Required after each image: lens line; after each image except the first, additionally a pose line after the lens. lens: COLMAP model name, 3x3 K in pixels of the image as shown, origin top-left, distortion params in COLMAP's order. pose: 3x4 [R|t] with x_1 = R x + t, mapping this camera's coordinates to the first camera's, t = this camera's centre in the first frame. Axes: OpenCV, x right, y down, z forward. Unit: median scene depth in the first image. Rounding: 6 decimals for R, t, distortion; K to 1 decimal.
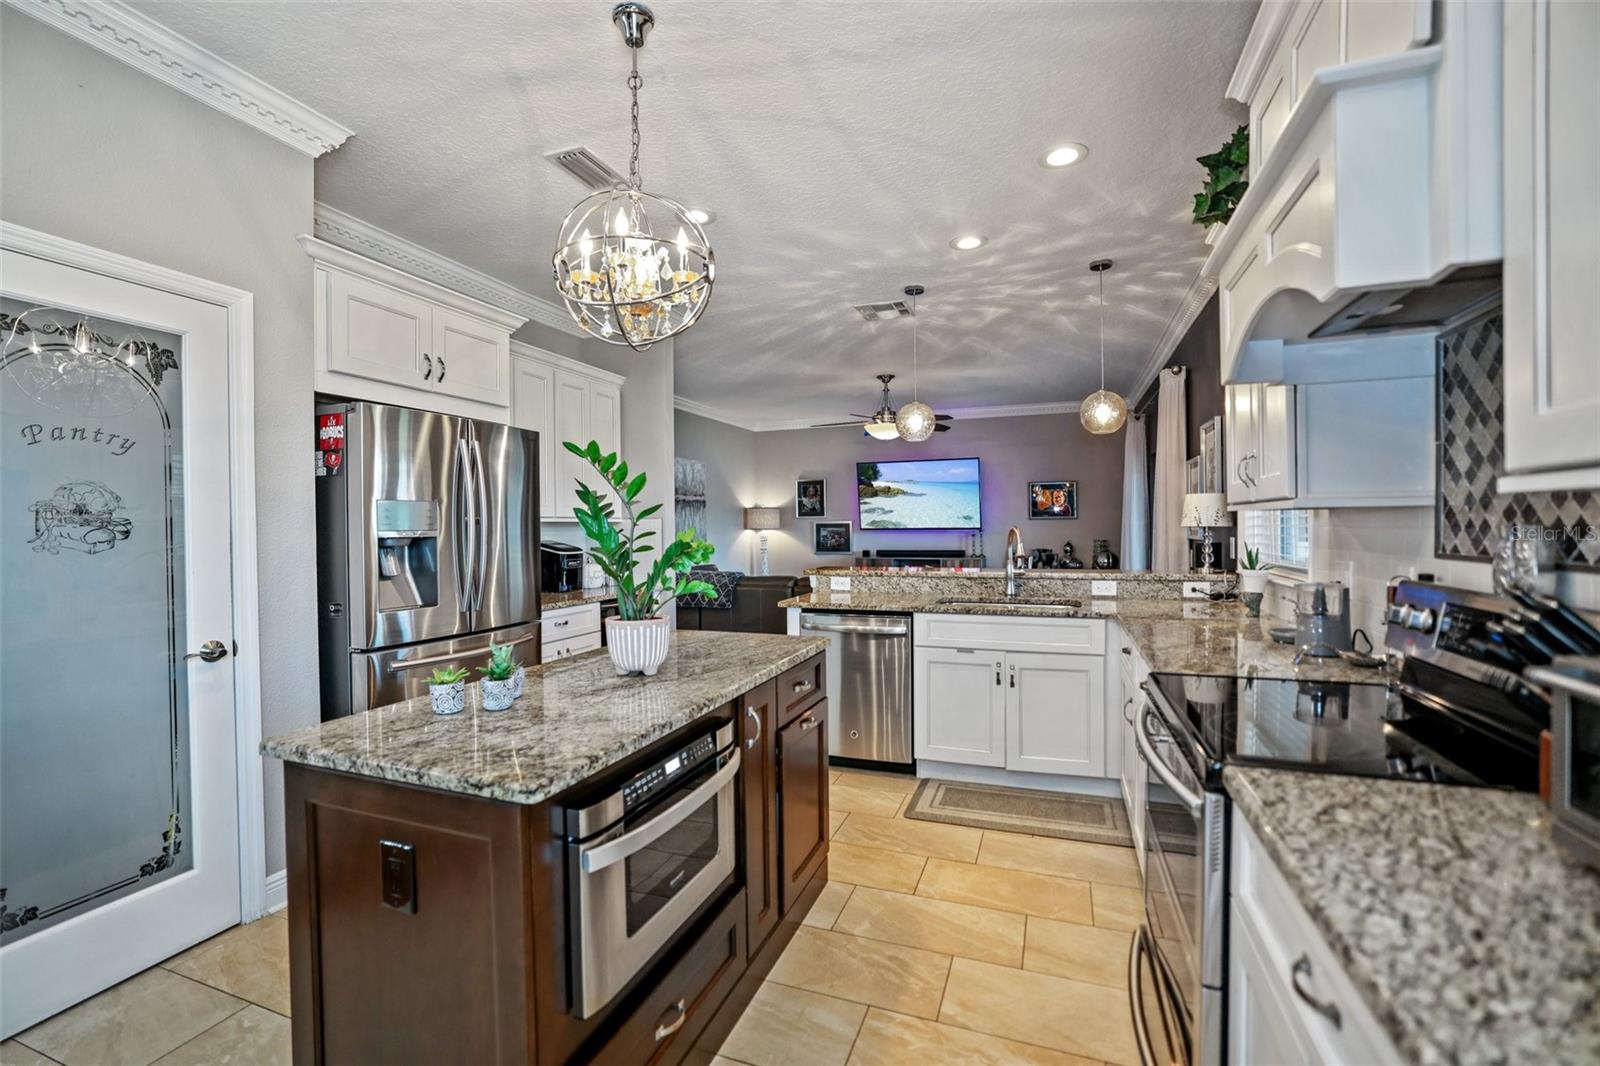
lens RADIAL K [[682.3, 0, 803.9], [0, 682.3, 530.8], [0, 0, 1]] dist [-0.046897, 0.017230]
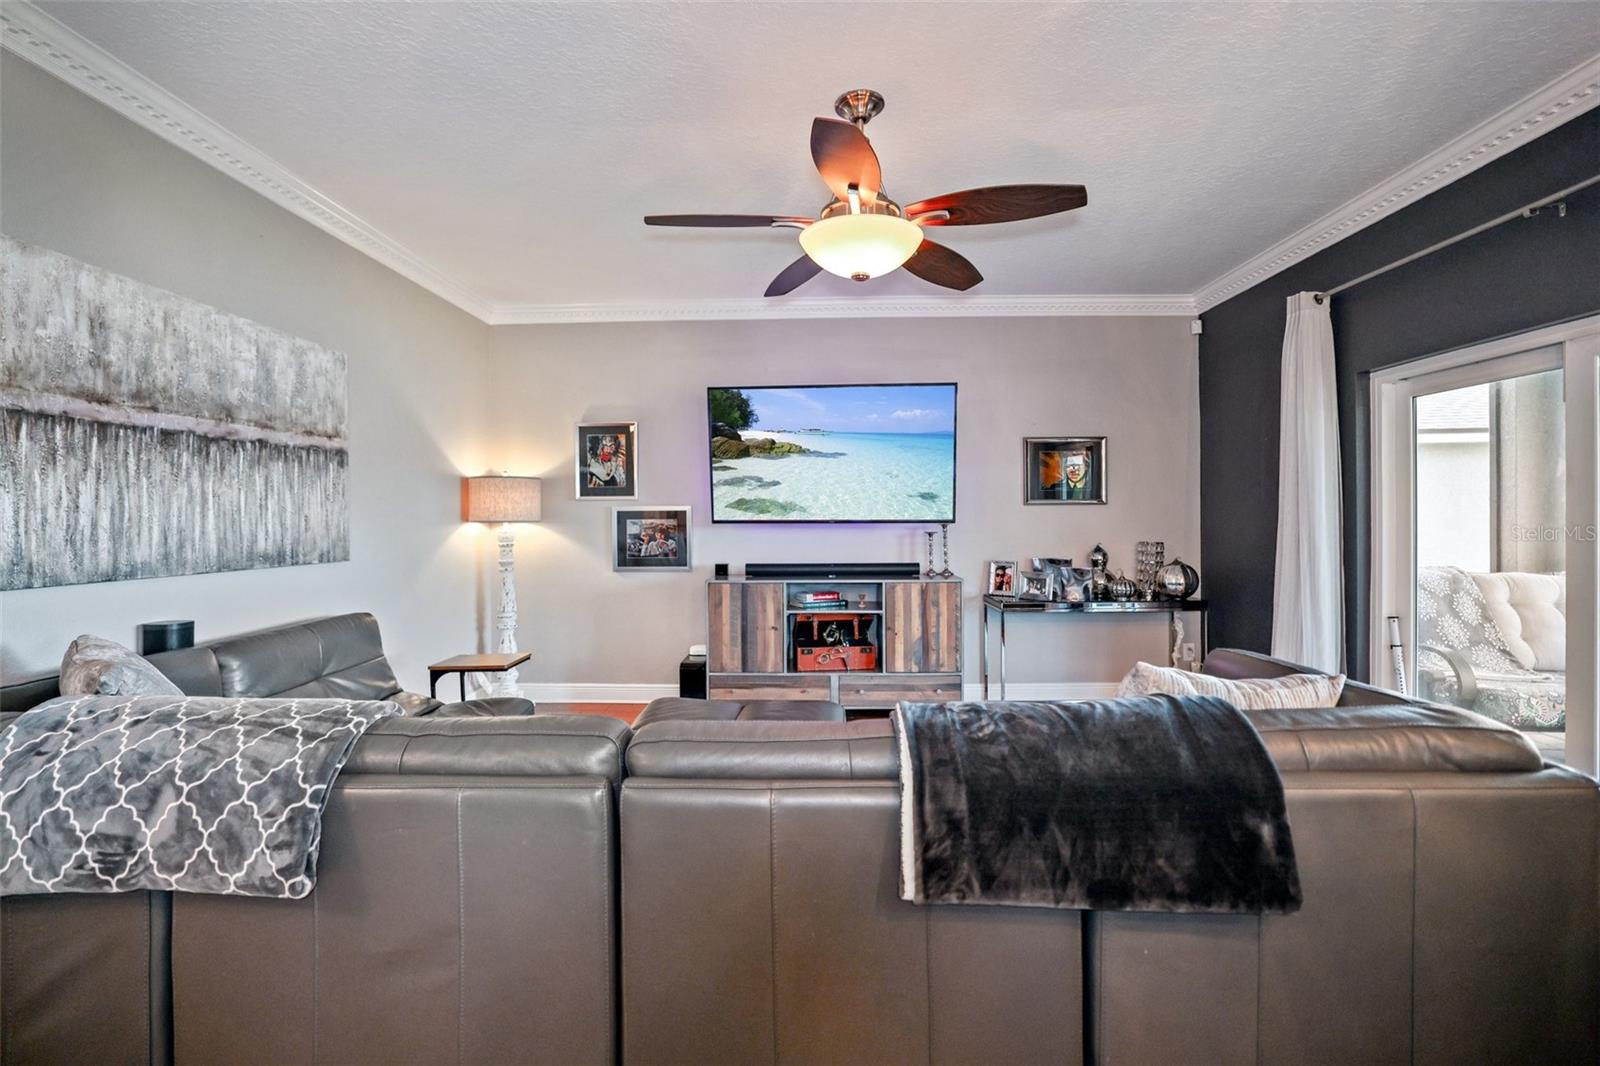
lens RADIAL K [[695.5, 0, 800.0], [0, 695.5, 520.2], [0, 0, 1]] dist [-0.043860, 0.015124]
pose [[0.945799, 0.001293, 0.324749, -0.050817], [-0.000234, 0.999995, -0.003302, -0.005161], [-0.324752, 0.003048, 0.945794, 1.159881]]
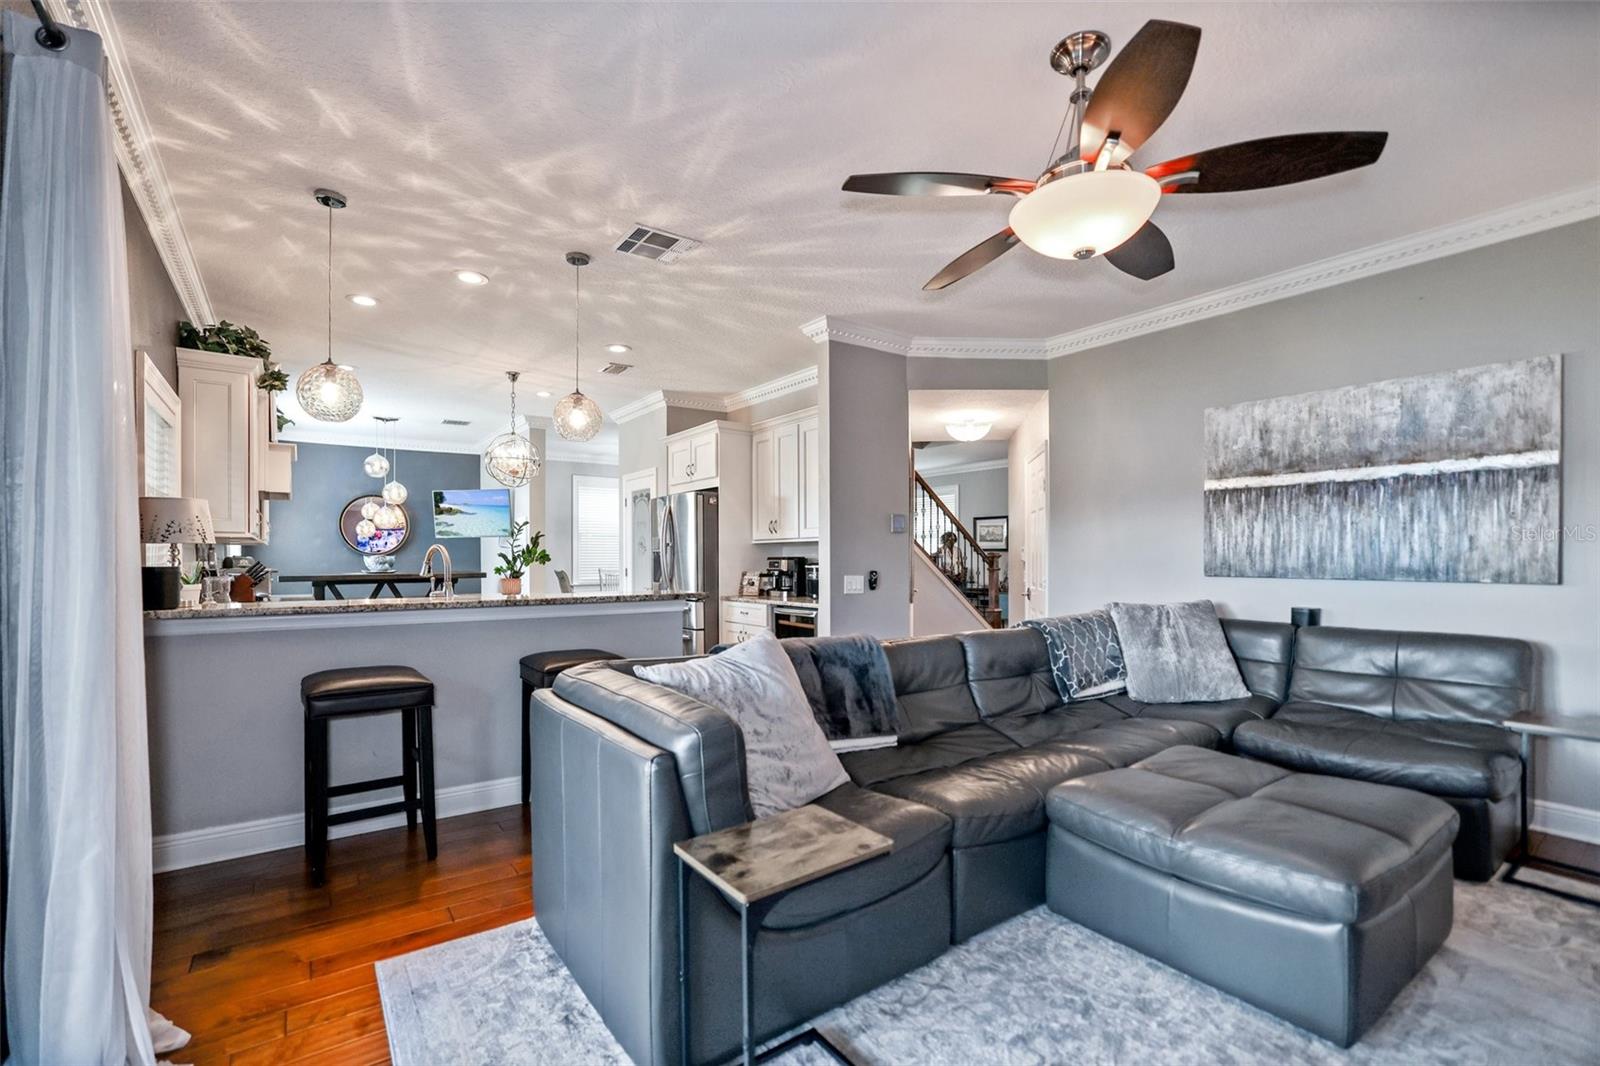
lens RADIAL K [[706.3, 0, 810.7], [0, 706.3, 560.4], [0, 0, 1]] dist [-0.045532, 0.018154]
pose [[-0.544865, 0.013462, -0.838416, 0.800990], [0.002183, 0.999891, 0.014635, 0.003363], [0.838521, 0.006144, -0.544835, 1.873633]]
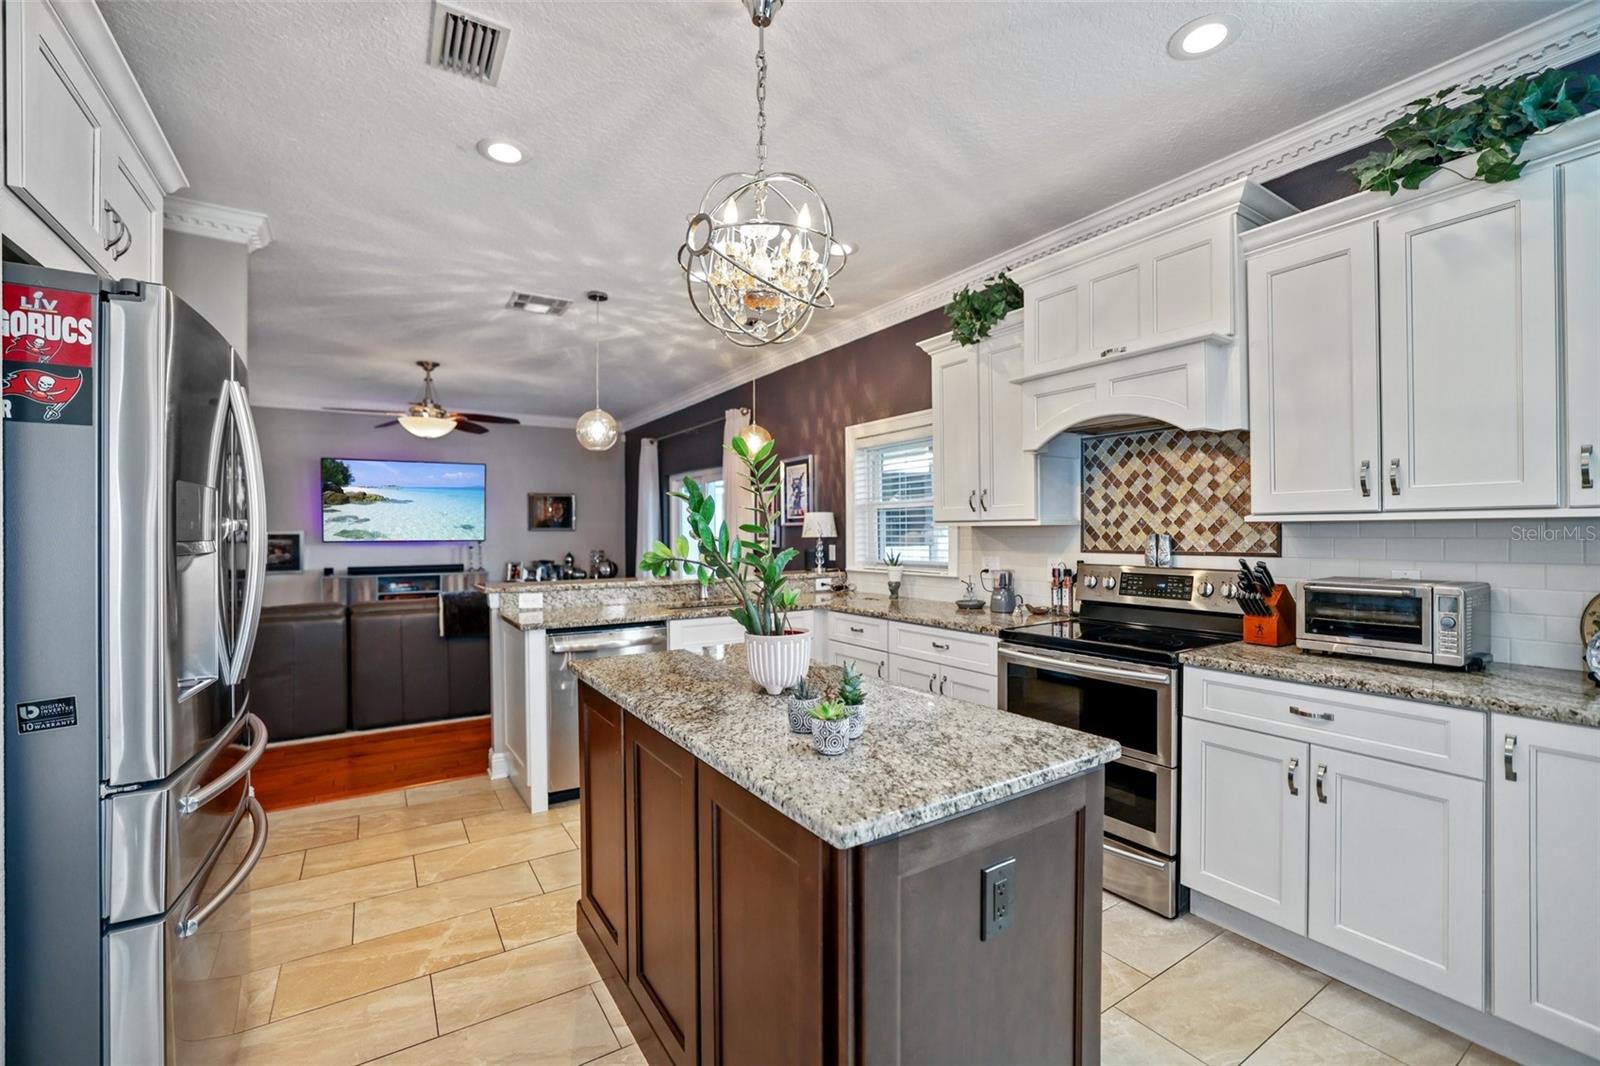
lens RADIAL K [[682.3, 0, 803.9], [0, 682.3, 530.8], [0, 0, 1]] dist [-0.046897, 0.017230]
pose [[0.597458, 0.008344, 0.801857, -0.482423], [0.006086, 0.999870, -0.014939, 0.000991], [-0.801877, 0.013806, 0.597330, 0.198663]]
